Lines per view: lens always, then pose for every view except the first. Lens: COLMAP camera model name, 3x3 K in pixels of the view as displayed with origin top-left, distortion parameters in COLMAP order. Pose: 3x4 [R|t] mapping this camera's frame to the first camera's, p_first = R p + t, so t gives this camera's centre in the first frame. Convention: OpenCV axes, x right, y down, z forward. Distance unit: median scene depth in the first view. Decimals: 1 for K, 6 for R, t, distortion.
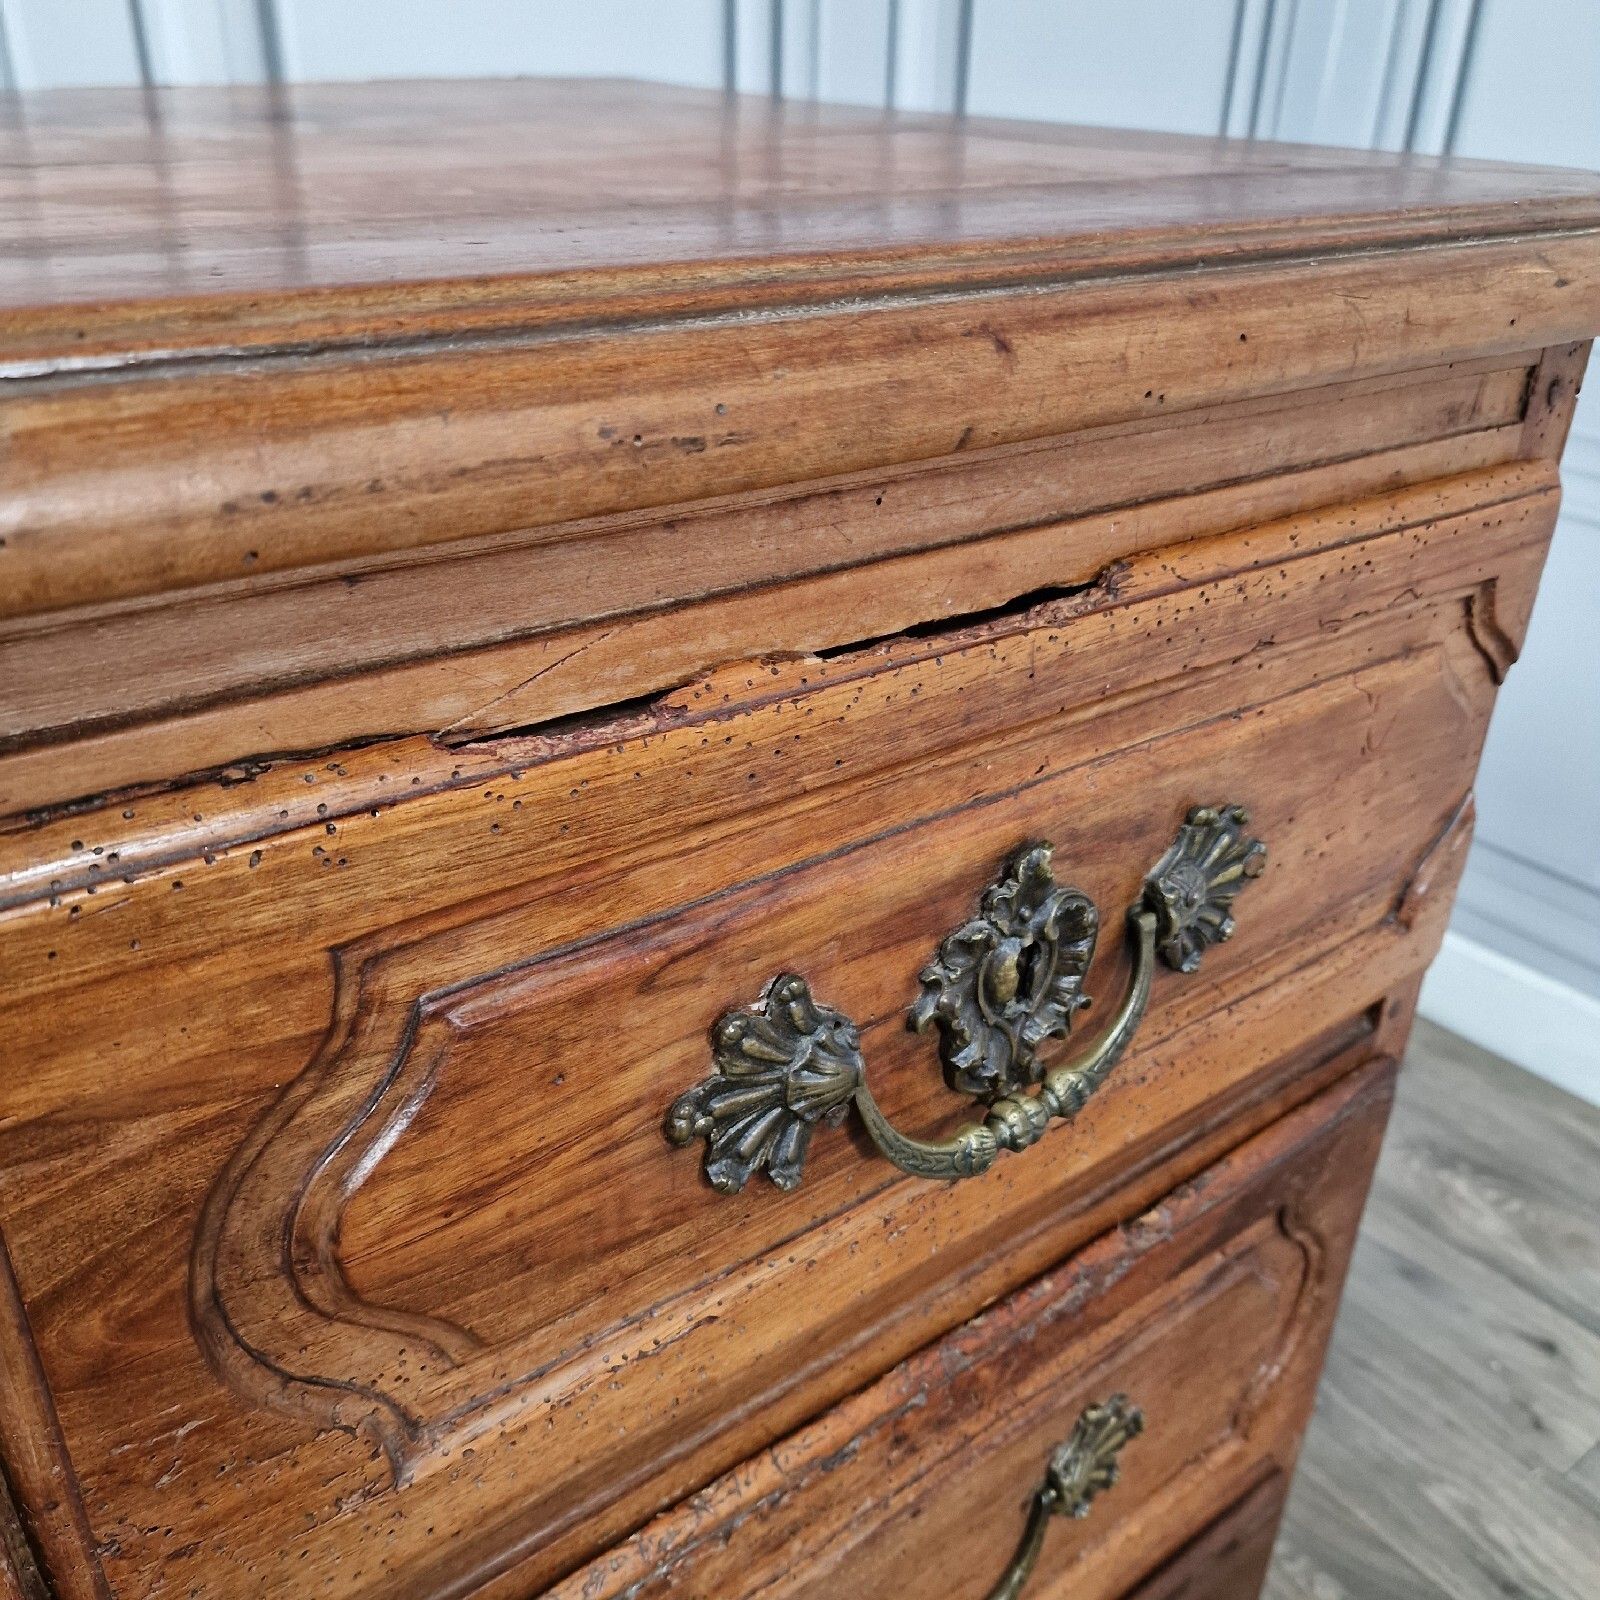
lens RADIAL K [[1488.8, 0, 823.9], [0, 1488.8, 827.2], [0, 0, 1]] dist [0.097689, -0.220061]
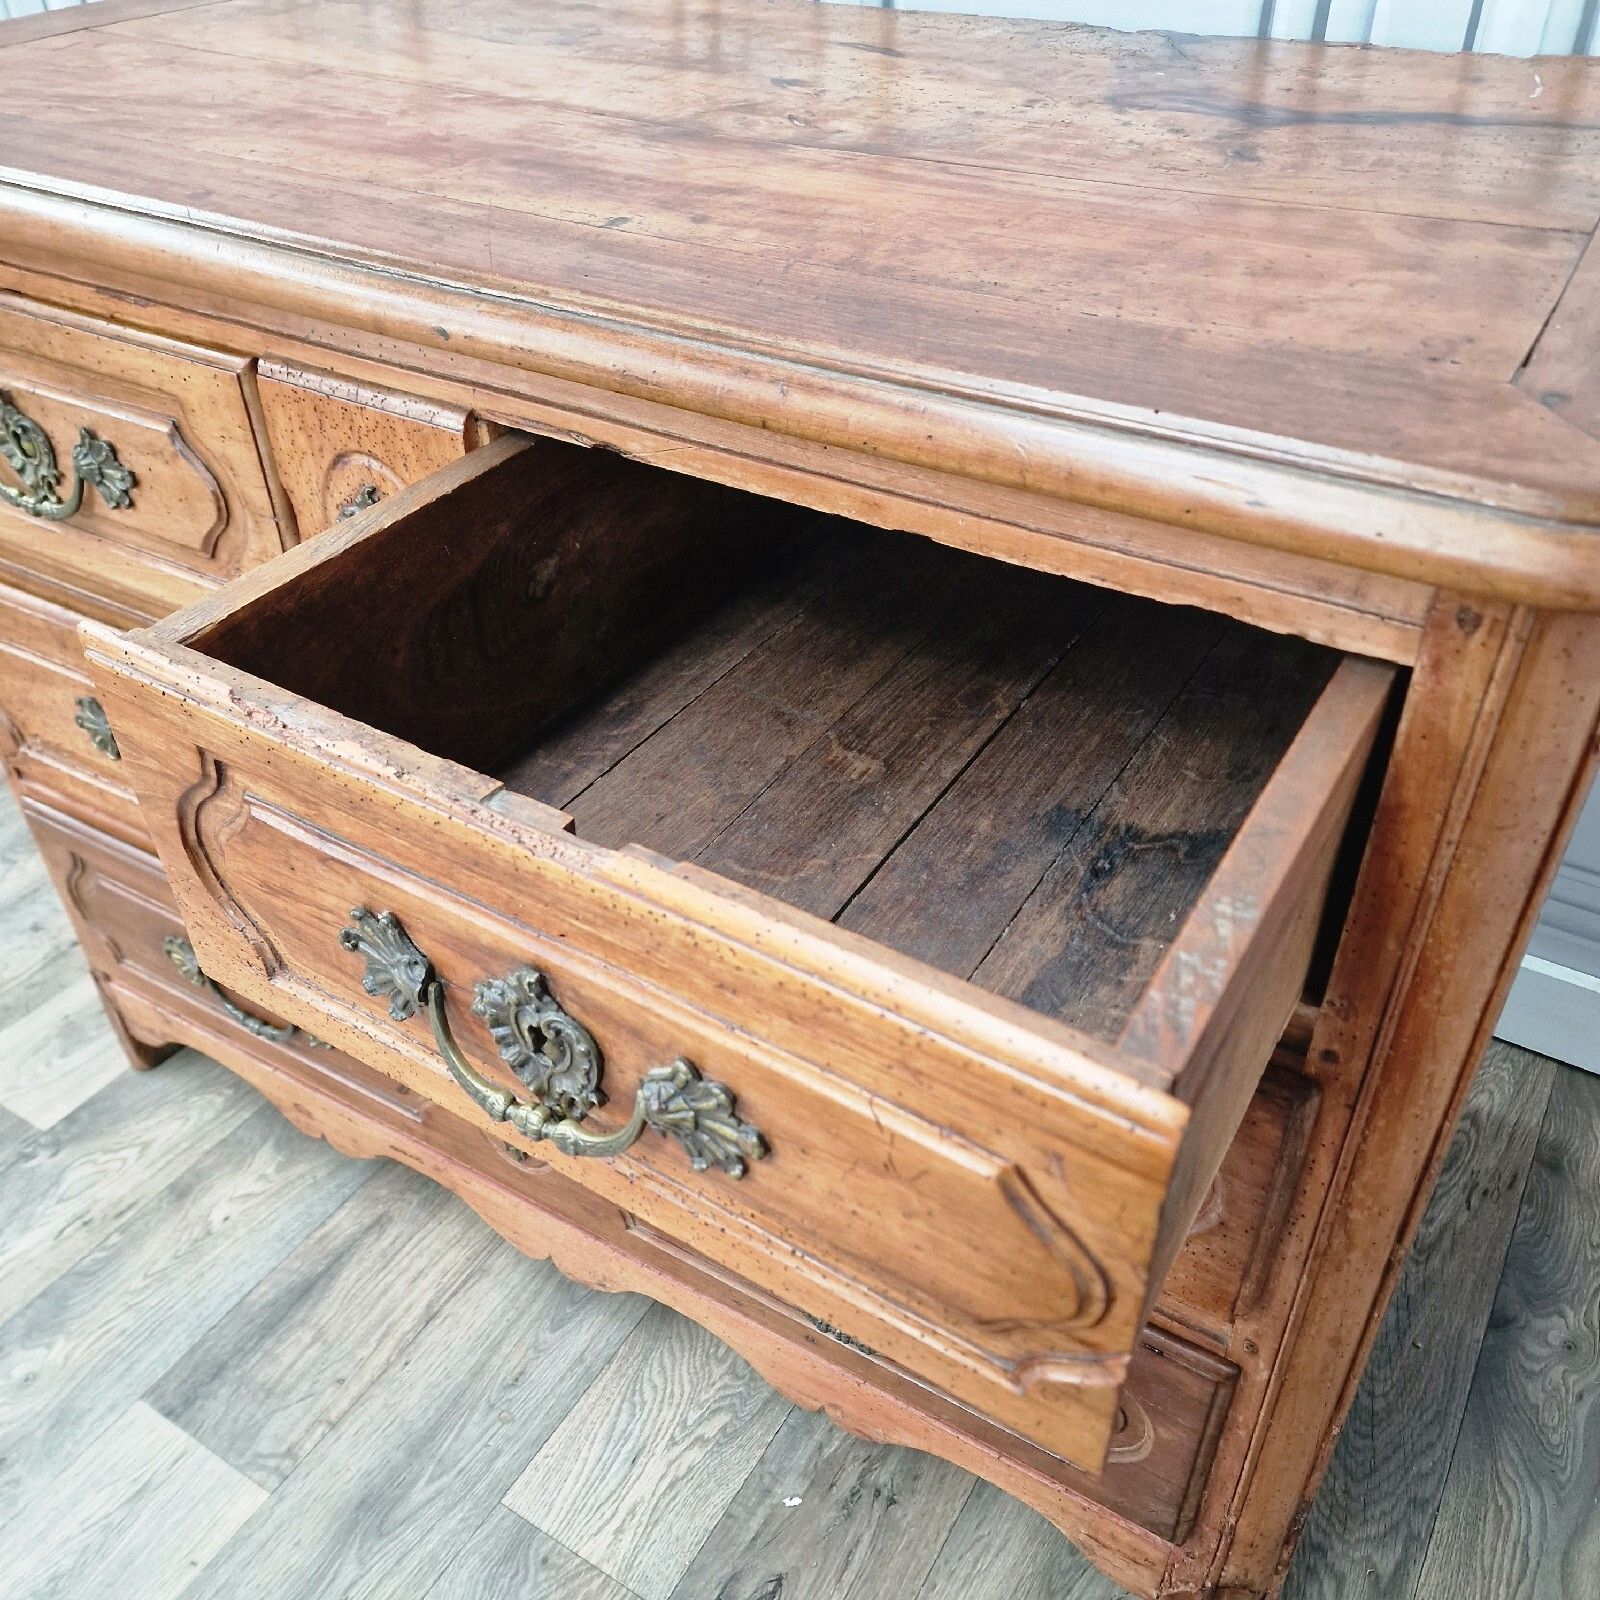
lens RADIAL K [[1441.0, 0, 798.0], [0, 1441.0, 809.2], [0, 0, 1]] dist [0.071945, -0.067582]
pose [[0.347367, 0.550140, -0.759395, 1.837291], [-0.417618, 0.815839, 0.400001, -0.597211], [0.839602, 0.178190, 0.513145, 0.017046]]
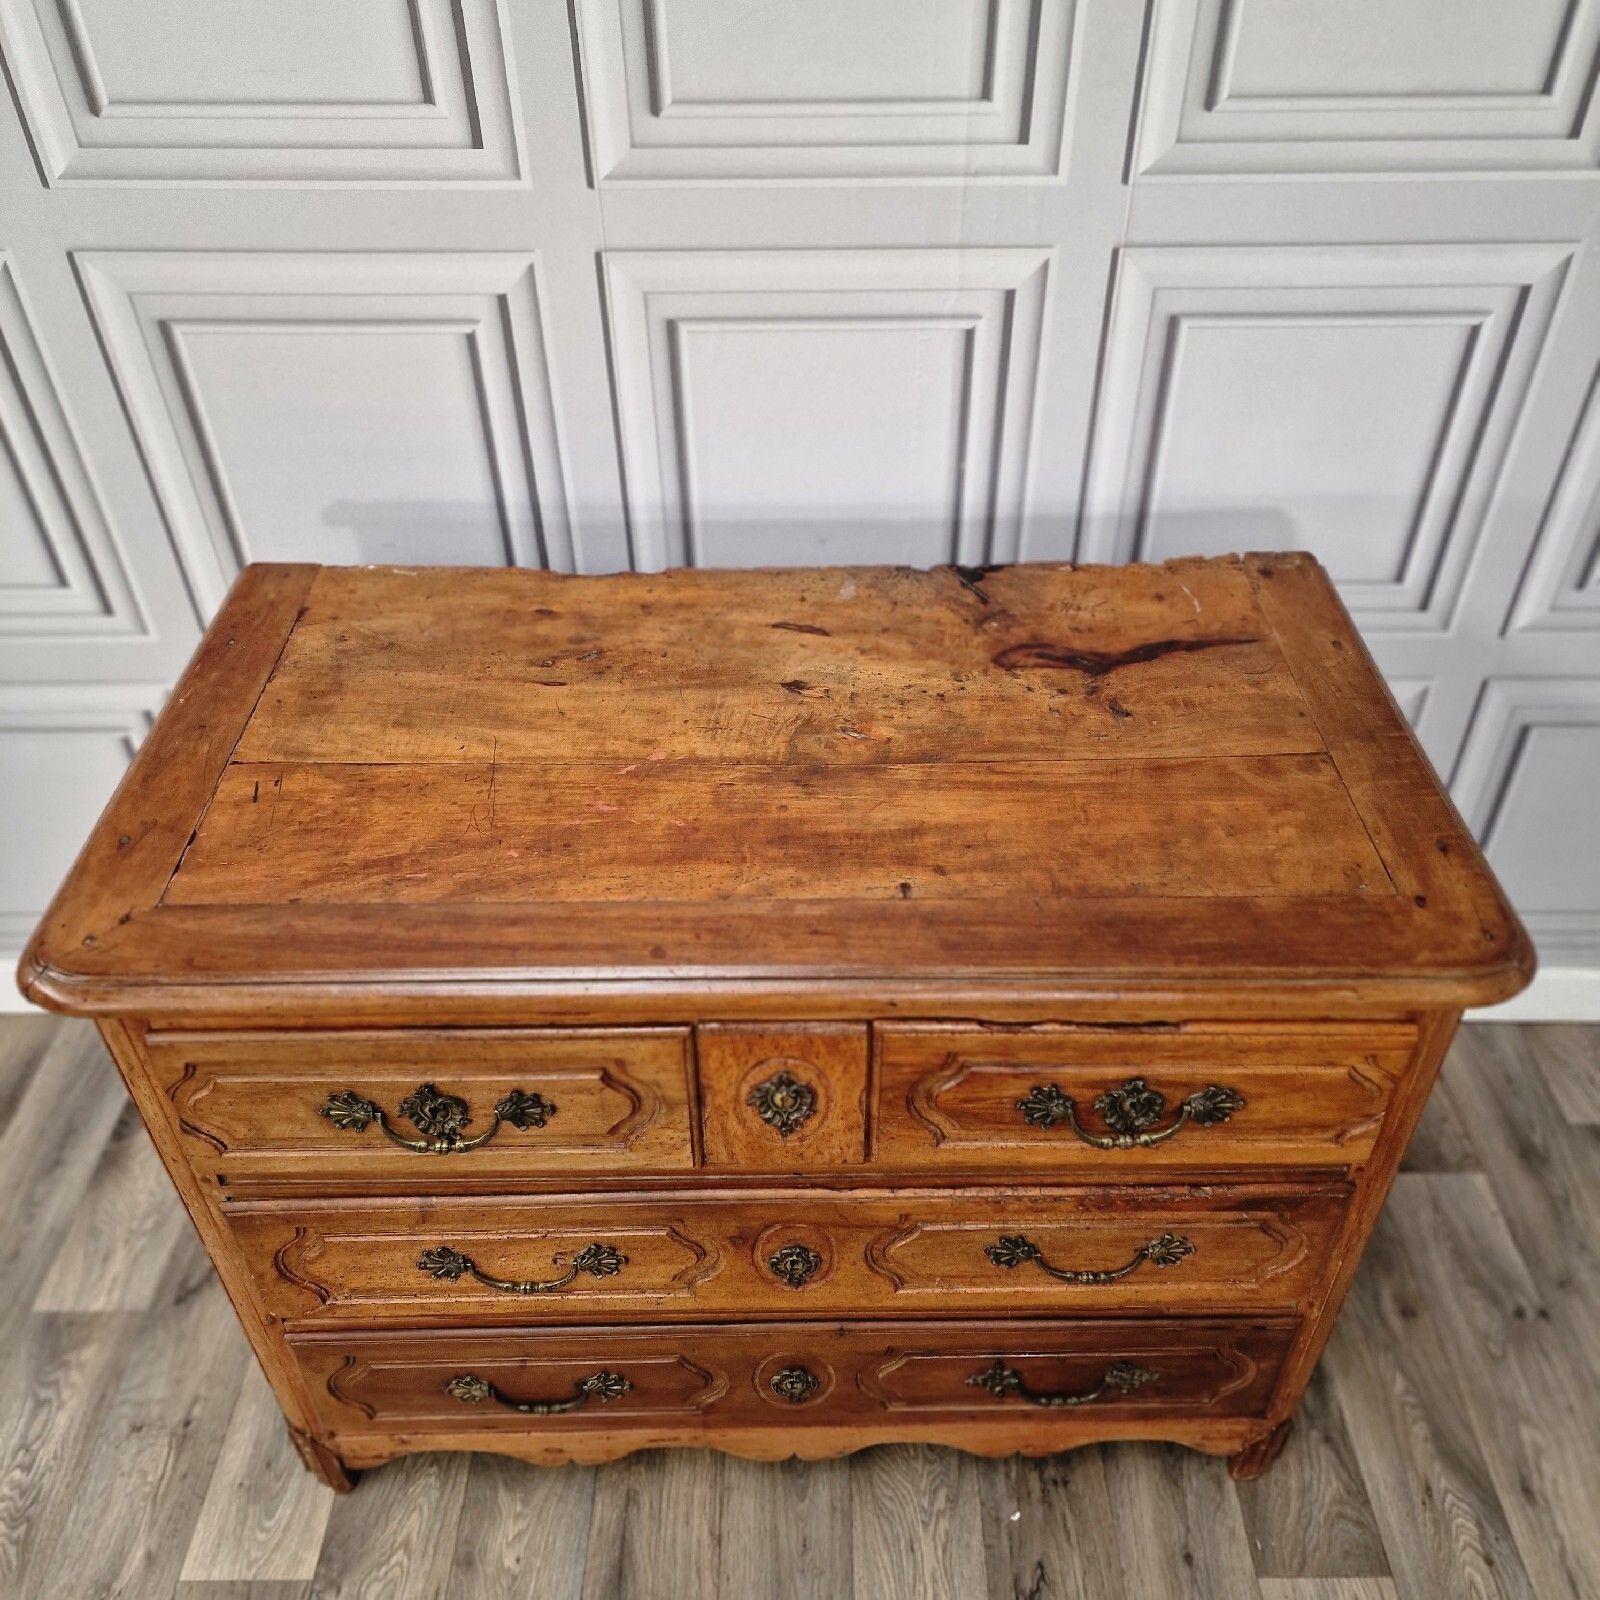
lens RADIAL K [[1415.0, 0, 808.0], [0, 1415.0, 803.4], [0, 0, 1]] dist [0.124393, -0.168848]
pose [[0.788535, 0.368010, -0.492729, 1.114766], [-0.265655, 0.926419, 0.266786, -1.521134], [0.554653, -0.079474, 0.828277, -2.615987]]
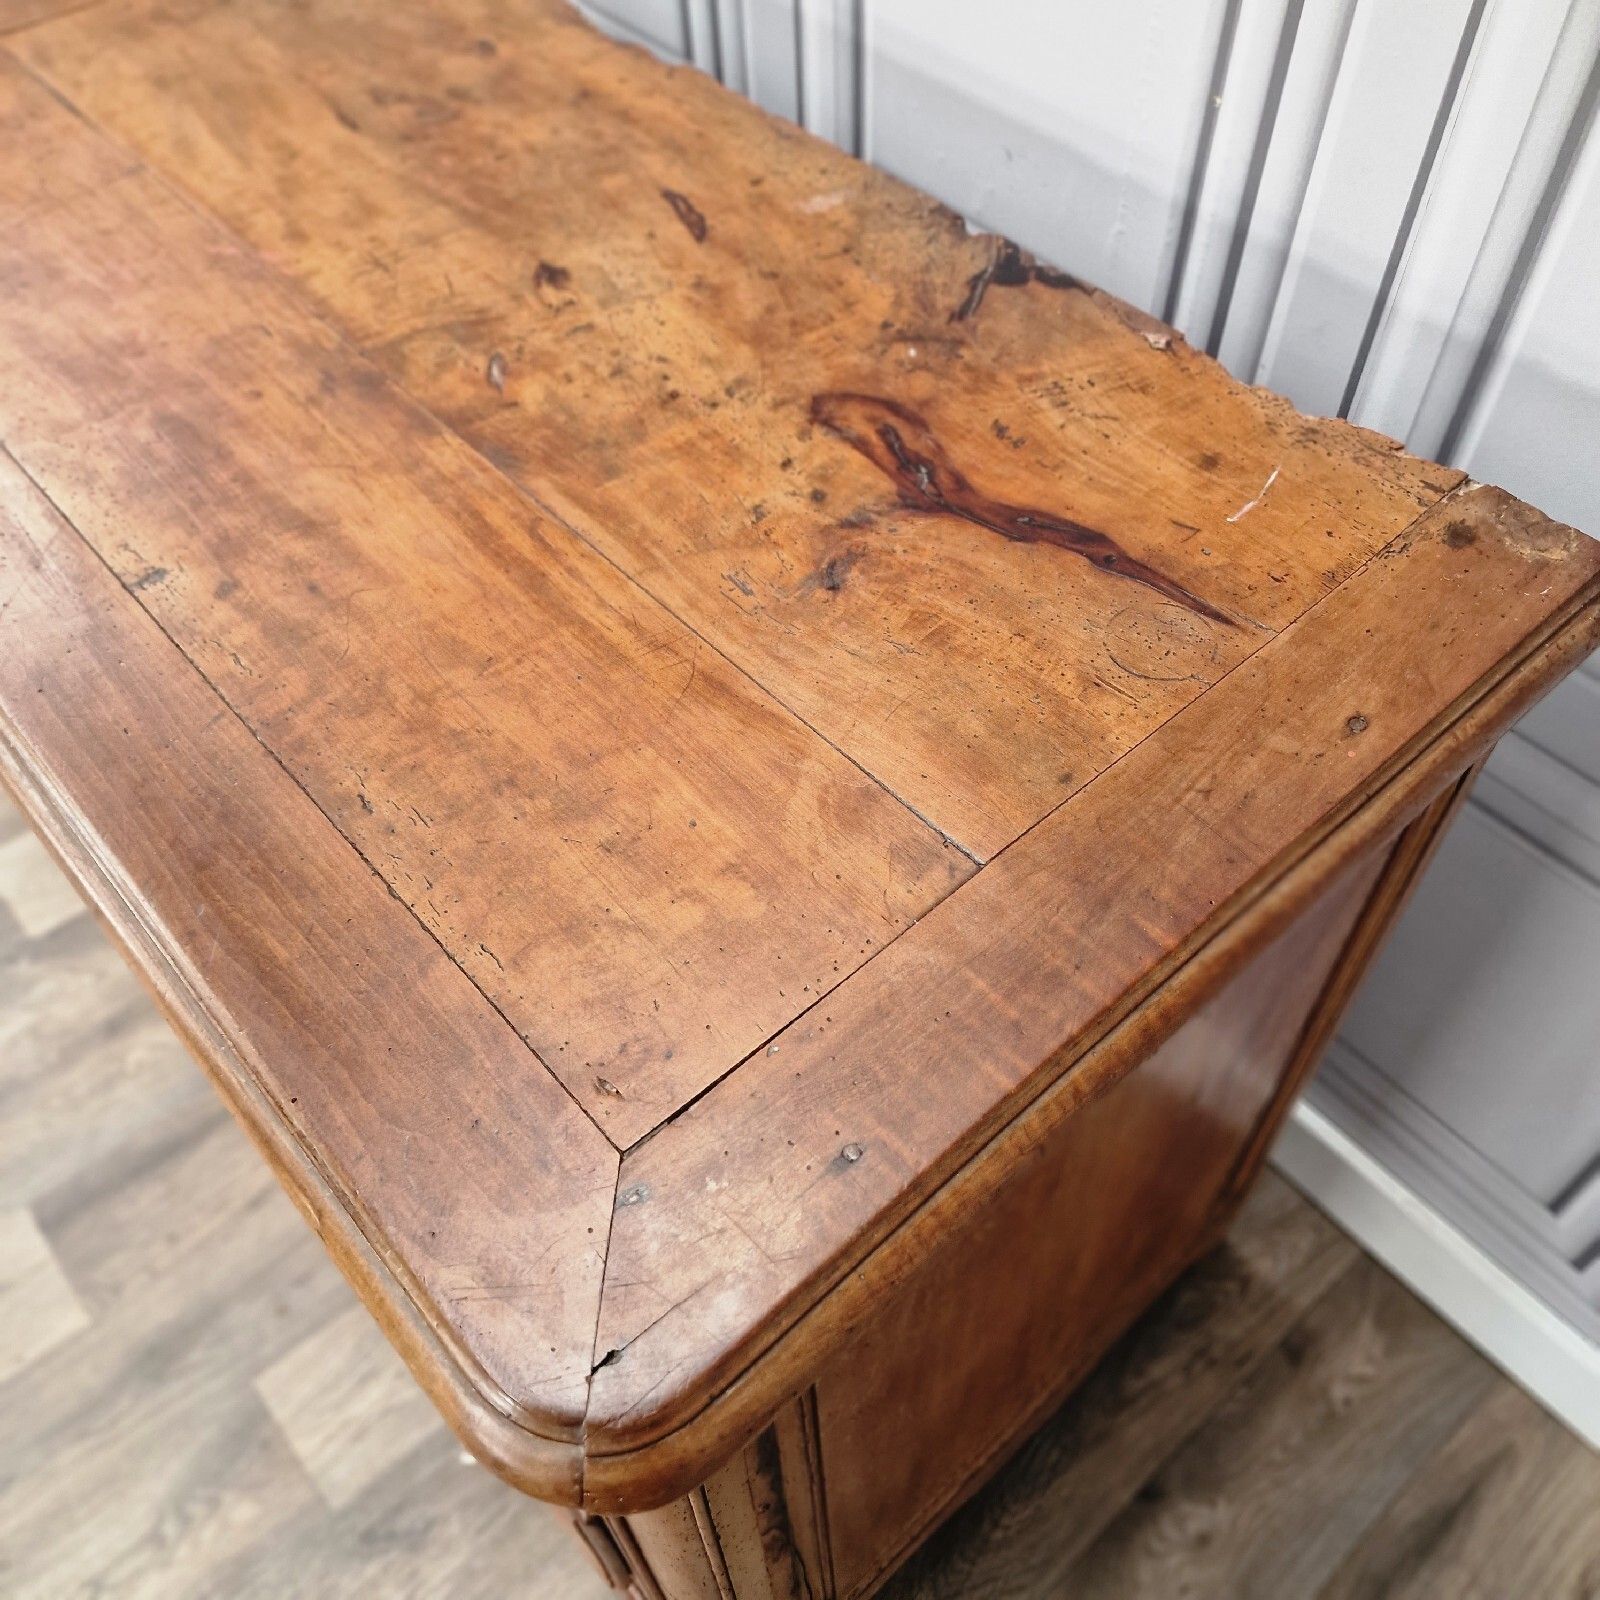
lens RADIAL K [[1428.7, 0, 812.7], [0, 1428.7, 800.4], [0, 0, 1]] dist [0.097166, -0.117383]
pose [[0.055265, 0.765143, -0.641485, 1.341735], [-0.454900, 0.591210, 0.665986, -2.185818], [0.888826, 0.255006, 0.380737, 0.949626]]
